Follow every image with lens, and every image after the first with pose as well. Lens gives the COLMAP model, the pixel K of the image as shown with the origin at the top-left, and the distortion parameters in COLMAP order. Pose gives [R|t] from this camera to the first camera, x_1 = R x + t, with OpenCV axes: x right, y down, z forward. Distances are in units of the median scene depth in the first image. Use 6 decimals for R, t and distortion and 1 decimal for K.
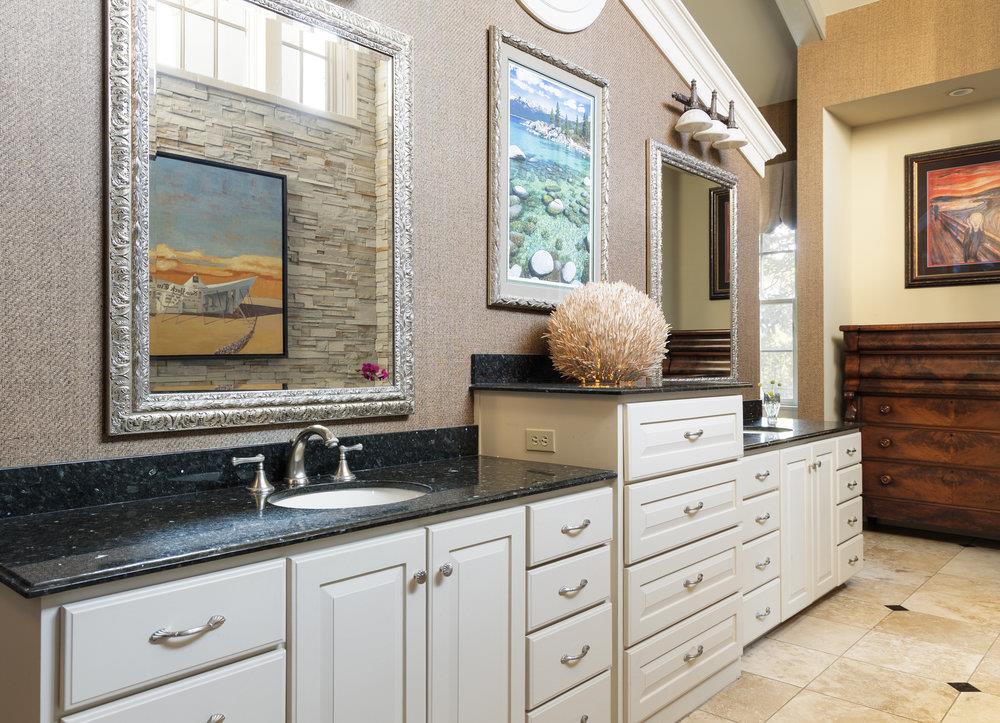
lens RADIAL K [[751.0, 0, 499.4], [0, 751.0, 360.3], [0, 0, 1]] dist [0.004863, 0.001092]
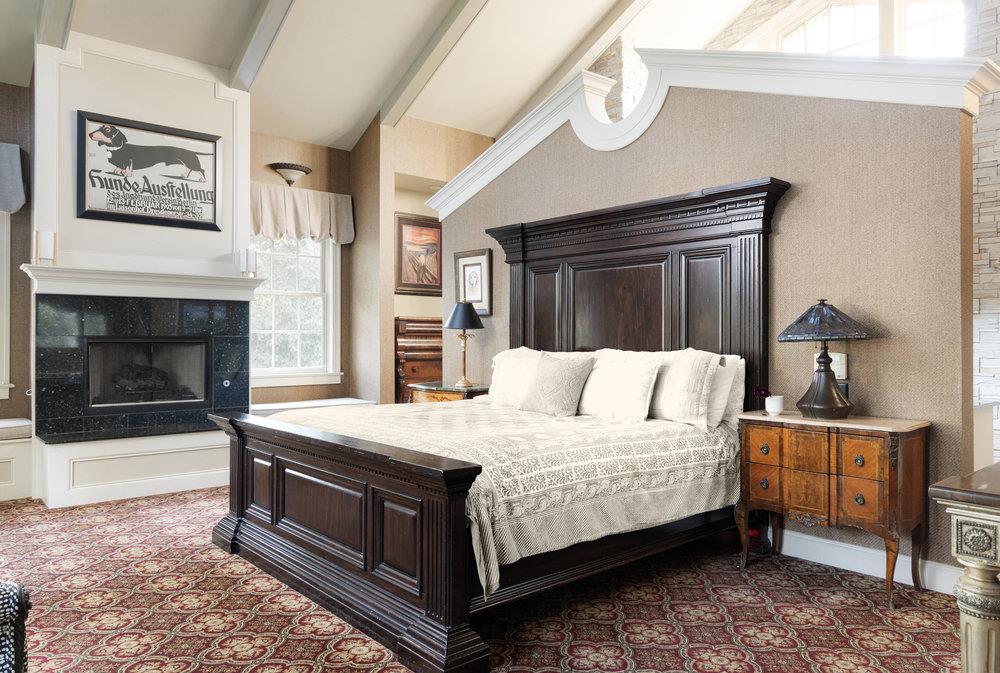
lens RADIAL K [[691.6, 0, 499.3], [0, 691.6, 337.5], [0, 0, 1]] dist [-0.000313, -0.000003]
pose [[0.115831, 0.005545, 0.993254, -0.957756], [-0.003193, 0.999981, -0.005211, 0.004385], [-0.993264, -0.002568, 0.115846, 0.640121]]
